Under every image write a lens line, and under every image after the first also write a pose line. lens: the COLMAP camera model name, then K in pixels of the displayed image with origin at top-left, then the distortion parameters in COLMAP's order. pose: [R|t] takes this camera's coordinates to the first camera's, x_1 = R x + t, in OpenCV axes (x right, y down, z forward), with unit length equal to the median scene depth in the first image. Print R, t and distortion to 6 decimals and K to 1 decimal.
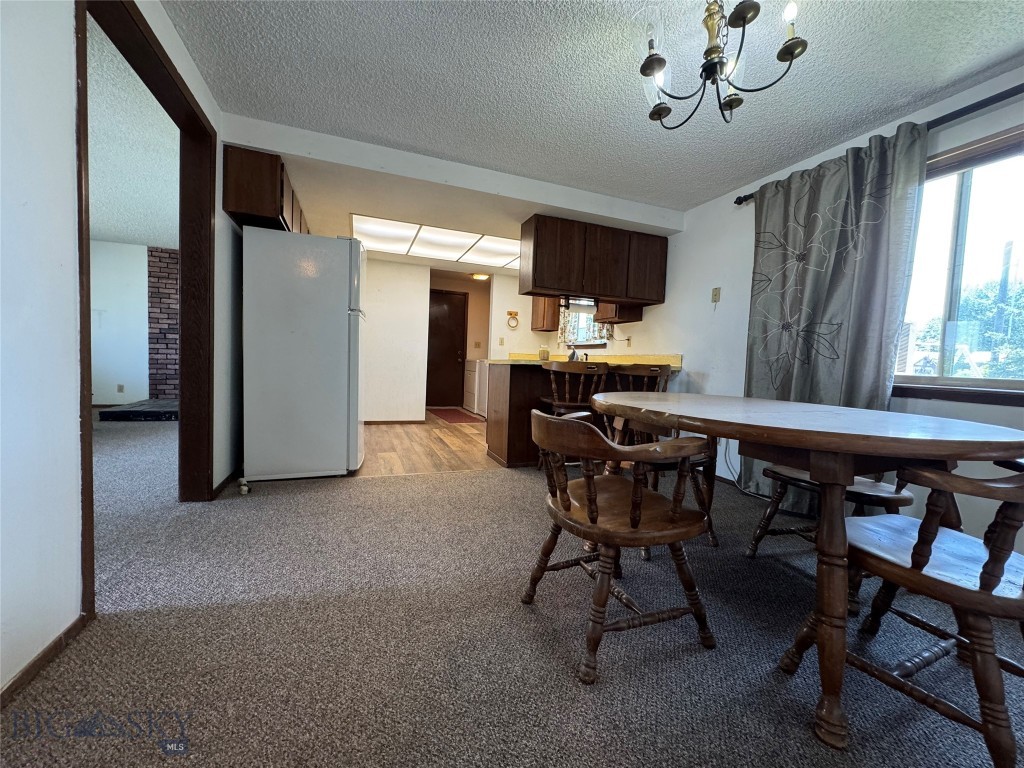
lens RADIAL K [[409.6, 0, 512.0], [0, 409.6, 384.0], [0, 0, 1]] dist [-0.008677, 0.000236]
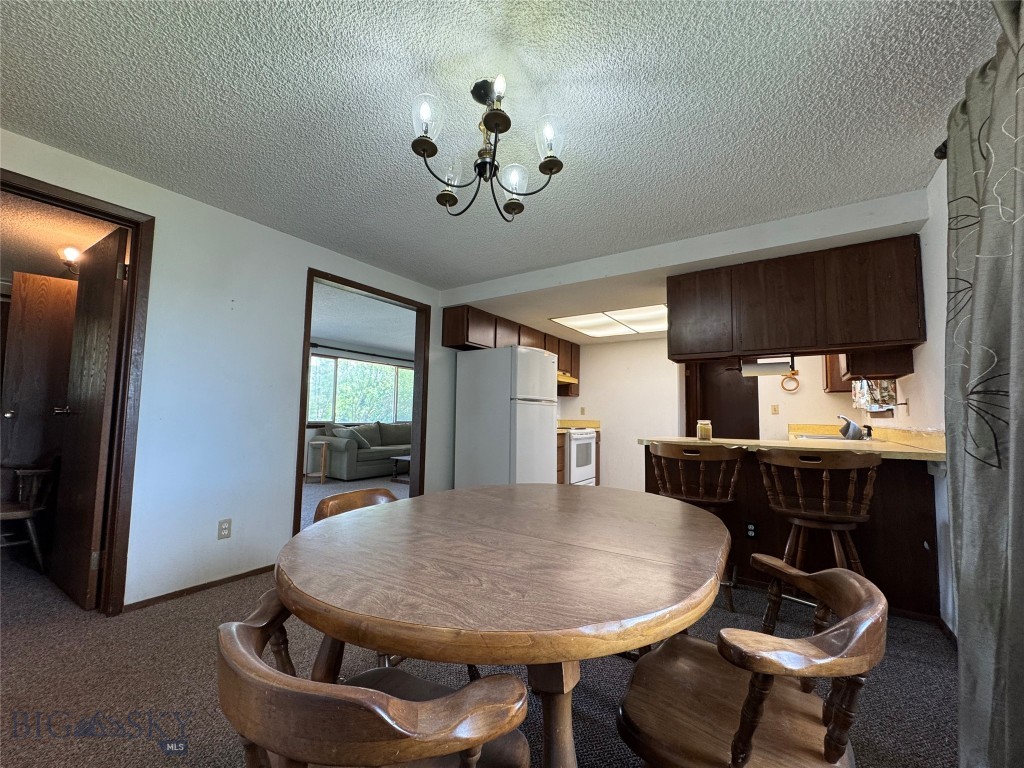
lens RADIAL K [[409.6, 0, 512.0], [0, 409.6, 384.0], [0, 0, 1]] dist [-0.008677, 0.000236]
pose [[0.573110, -0.092599, -0.814230, 0.340910], [-0.037559, 0.989583, -0.138978, -0.024762], [0.818617, 0.110231, 0.563662, 0.138481]]
